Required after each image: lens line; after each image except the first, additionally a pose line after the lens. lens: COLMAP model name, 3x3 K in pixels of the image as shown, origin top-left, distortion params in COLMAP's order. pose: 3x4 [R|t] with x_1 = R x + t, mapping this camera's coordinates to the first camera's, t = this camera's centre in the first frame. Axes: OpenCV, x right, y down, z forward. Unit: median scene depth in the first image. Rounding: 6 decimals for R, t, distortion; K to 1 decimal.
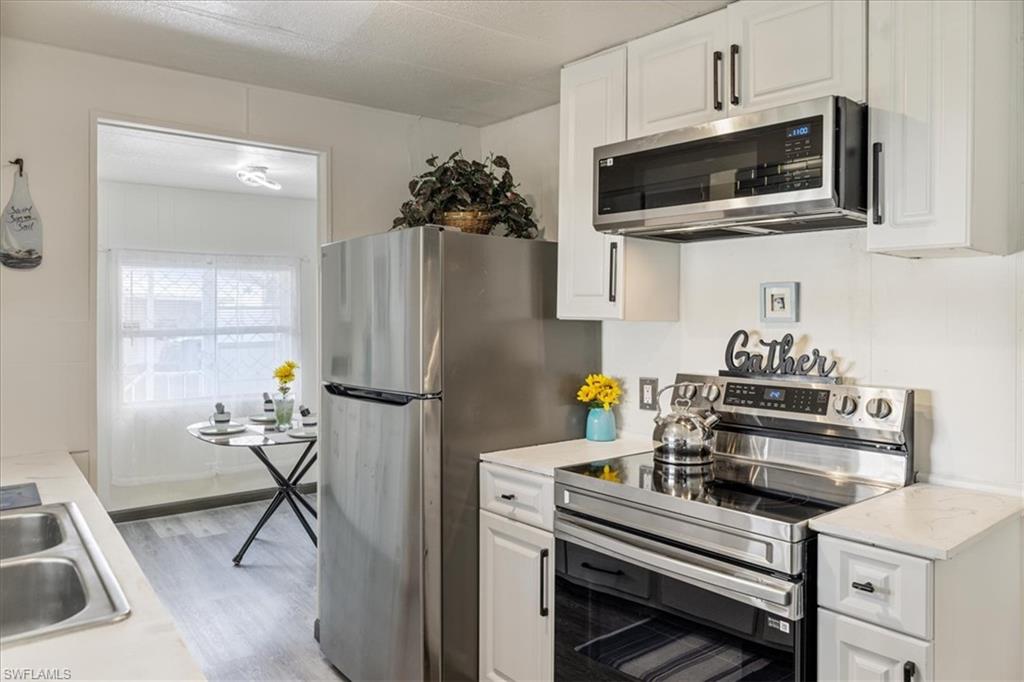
lens RADIAL K [[750.8, 0, 513.0], [0, 750.8, 314.4], [0, 0, 1]] dist [-0.001033, -0.003923]
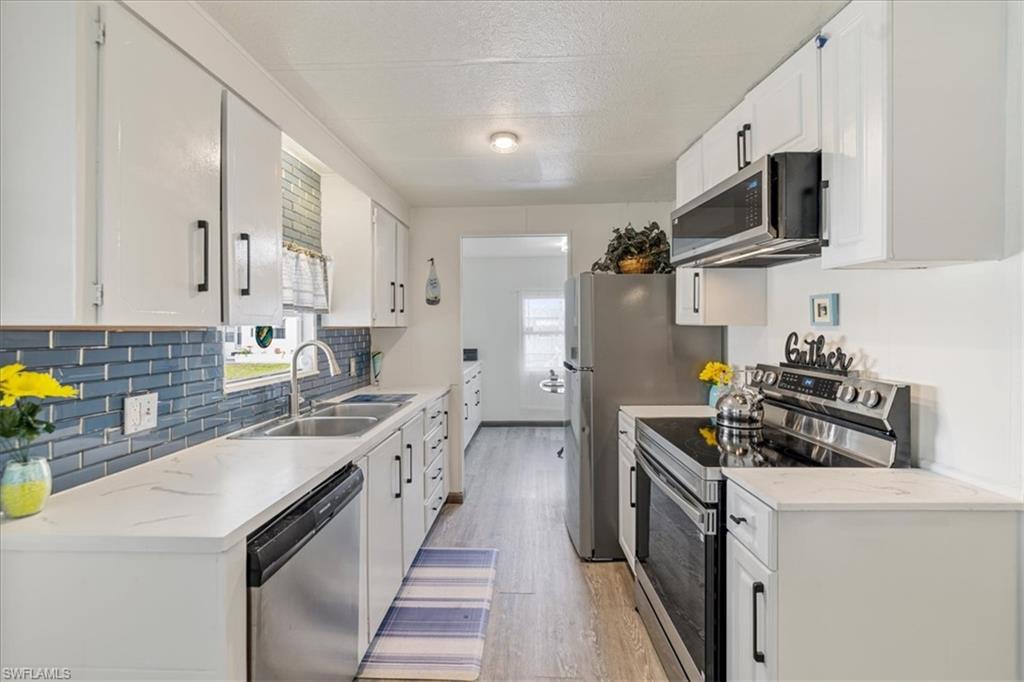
lens RADIAL K [[486.6, 0, 513.0], [0, 486.6, 320.8], [0, 0, 1]] dist [-0.001704, 0.000070]
pose [[0.729919, -0.012367, -0.683421, 0.541291], [0.011252, 0.999918, -0.006077, 0.001129], [0.683441, -0.003254, 0.729999, 0.052078]]
